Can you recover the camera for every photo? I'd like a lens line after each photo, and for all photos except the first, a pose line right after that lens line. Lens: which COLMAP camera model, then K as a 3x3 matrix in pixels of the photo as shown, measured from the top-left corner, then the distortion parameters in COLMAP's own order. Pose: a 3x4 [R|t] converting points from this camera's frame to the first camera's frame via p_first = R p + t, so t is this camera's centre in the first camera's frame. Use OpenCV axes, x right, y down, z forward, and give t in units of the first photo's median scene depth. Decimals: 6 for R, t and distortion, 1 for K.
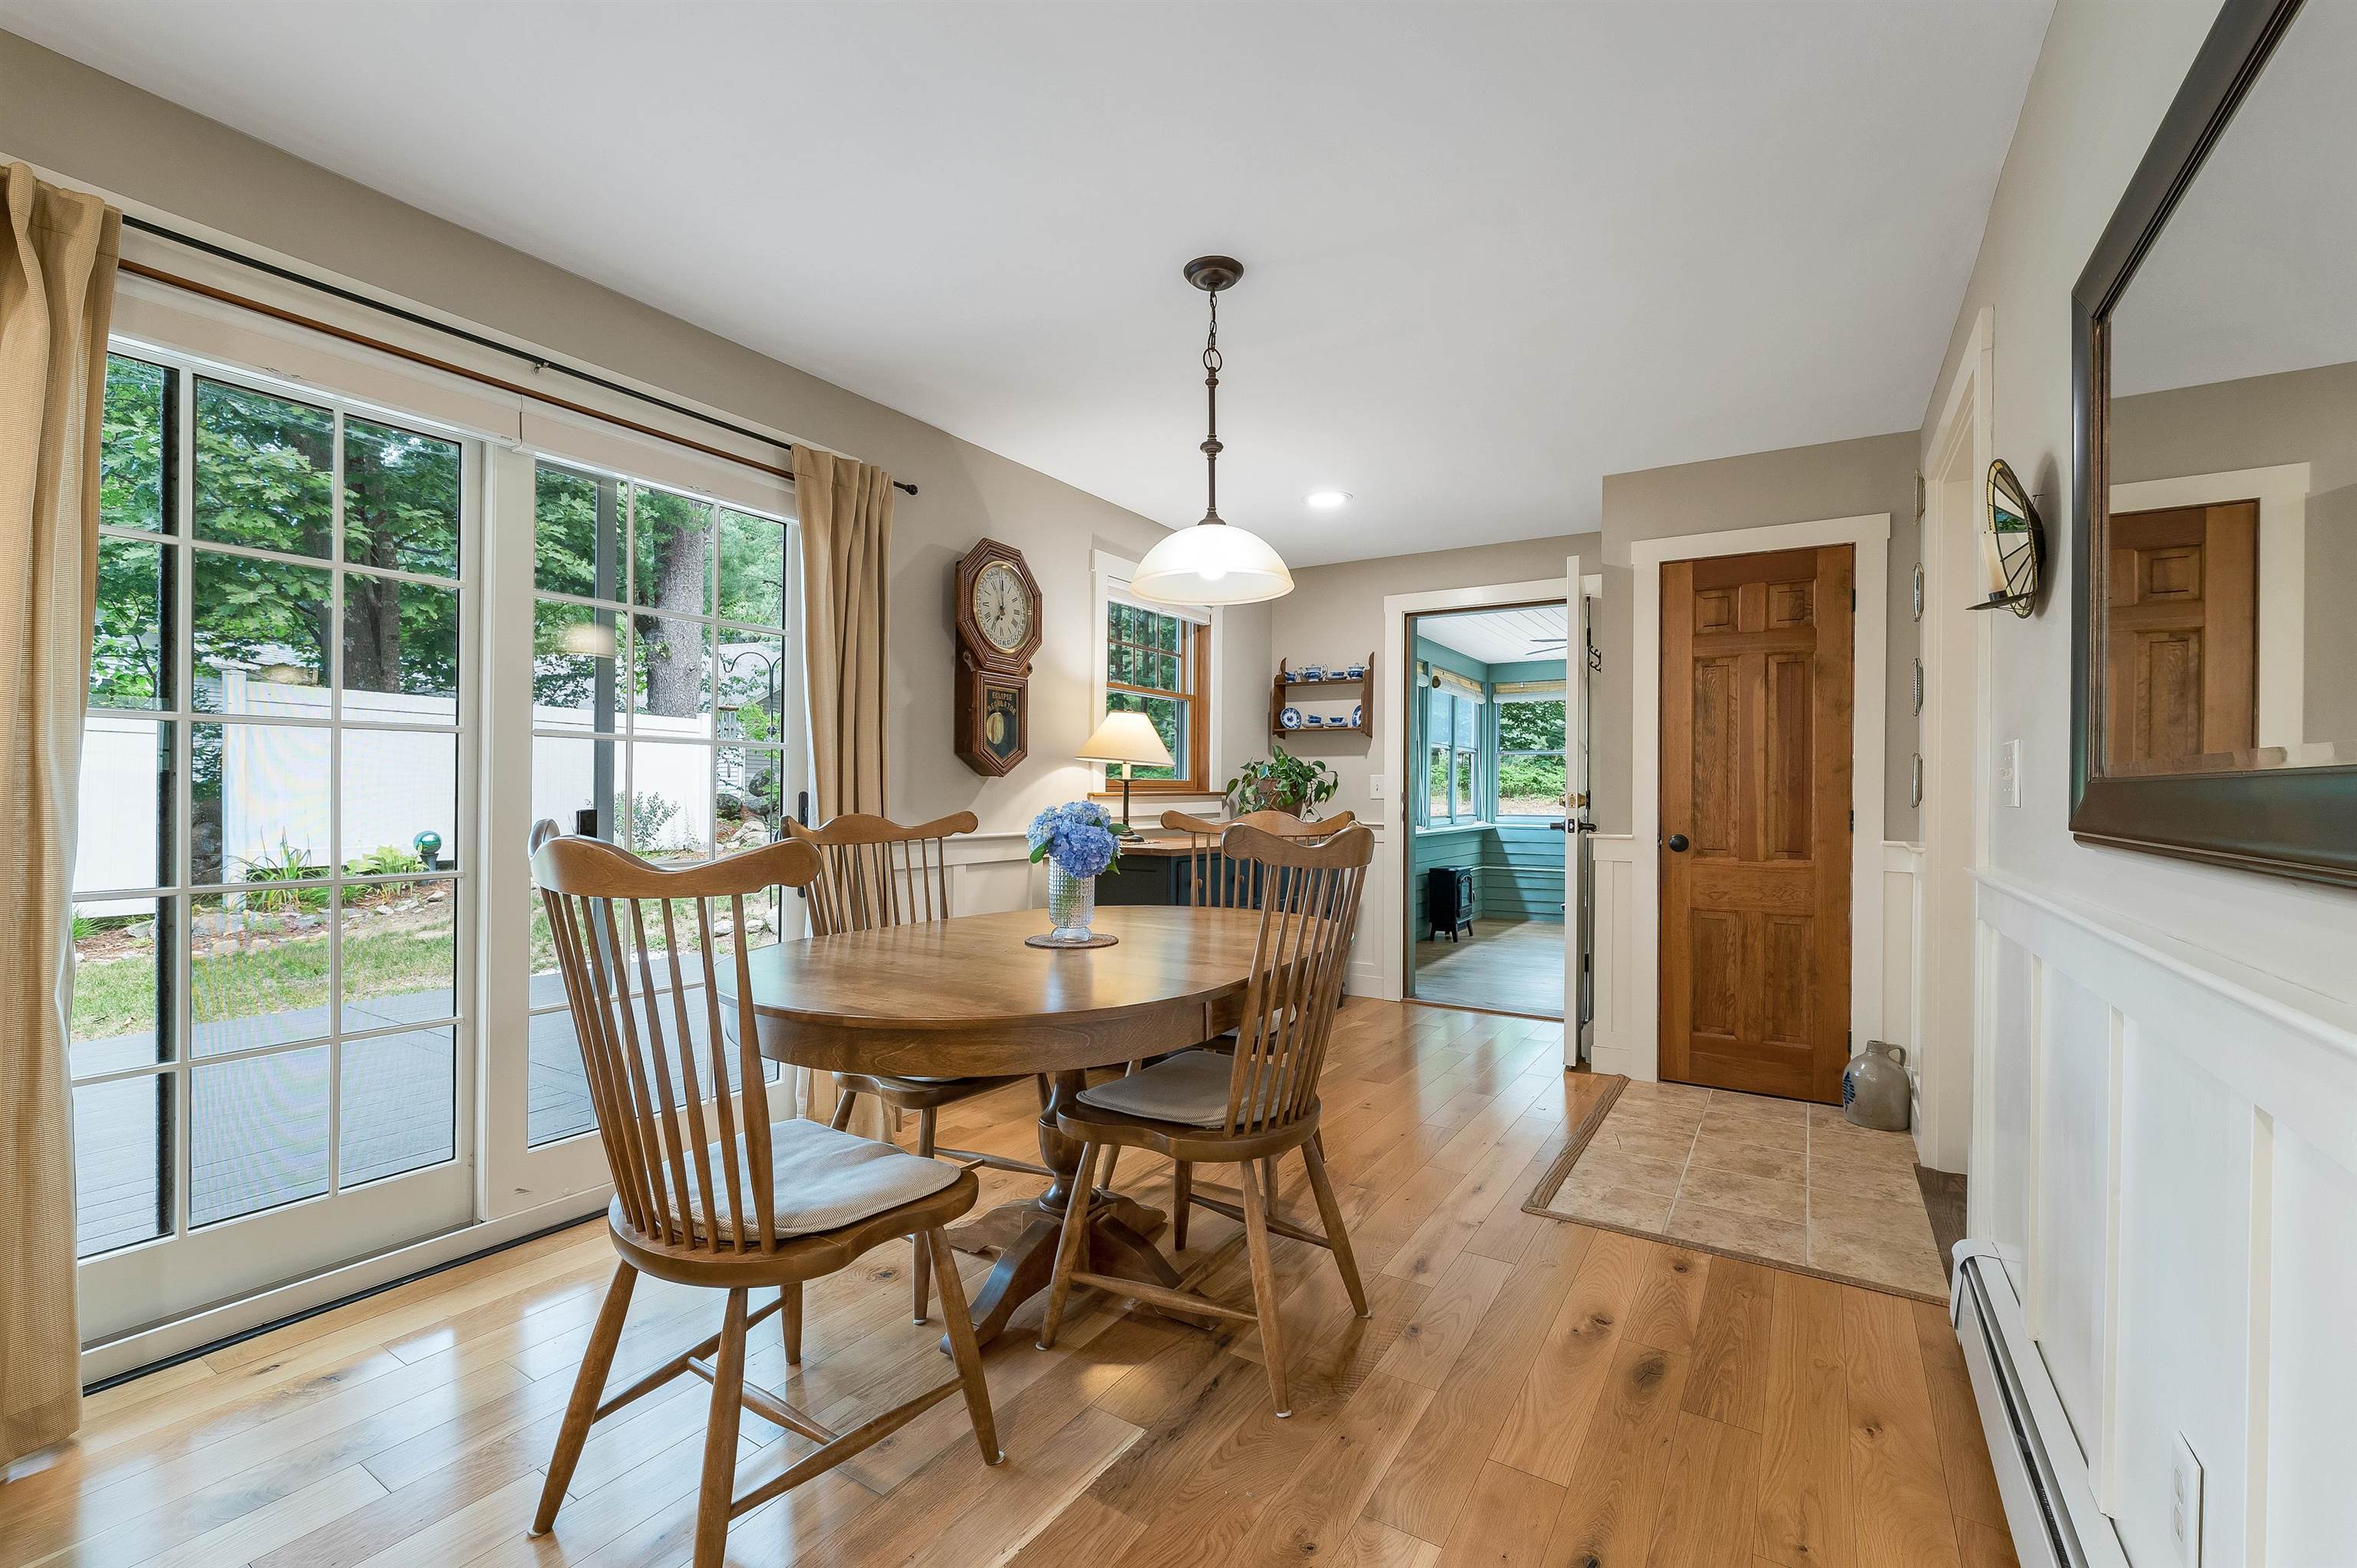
lens RADIAL K [[1005.3, 0, 1169.0], [0, 1005.3, 788.3], [0, 0, 1]] dist [-0.000189, 0.000257]
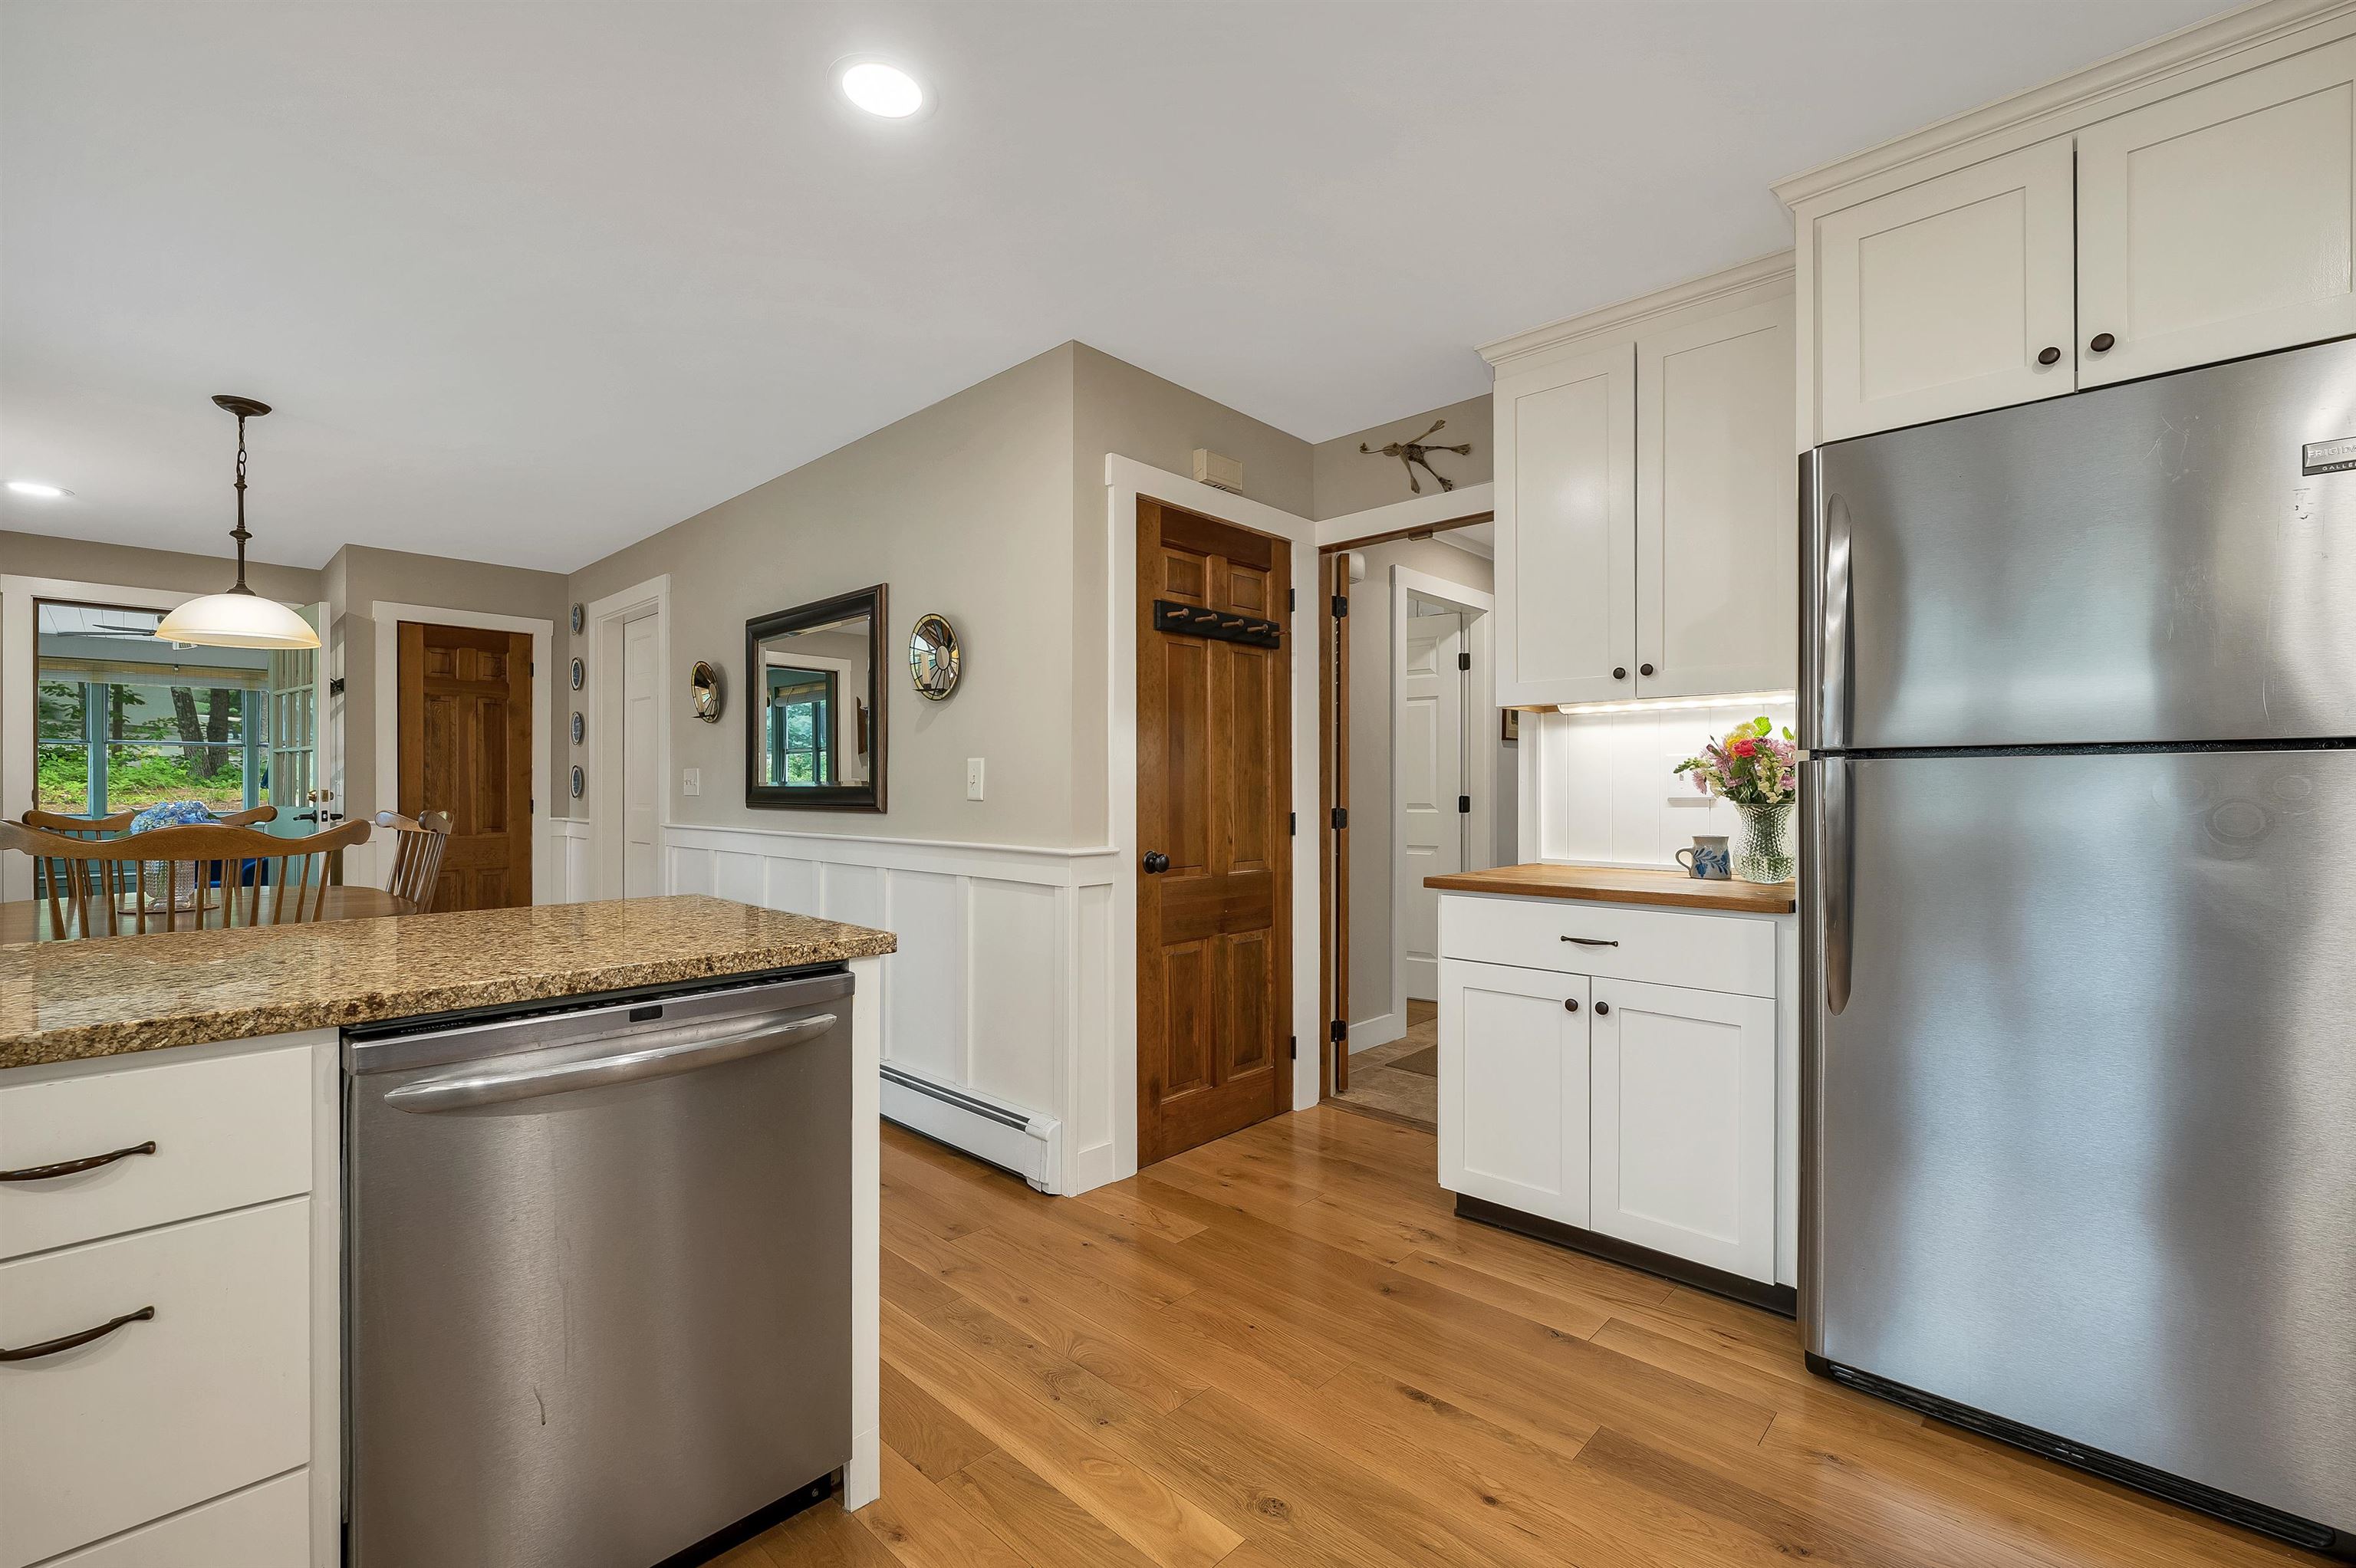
lens RADIAL K [[1004.9, 0, 1168.5], [0, 1004.9, 788.3], [0, 0, 1]] dist [-0.000189, 0.000257]
pose [[0.201198, -0.007034, 0.979525, -0.644660], [-0.003065, 0.999965, 0.007810, -0.010780], [-0.979546, -0.004574, 0.201169, -0.304658]]
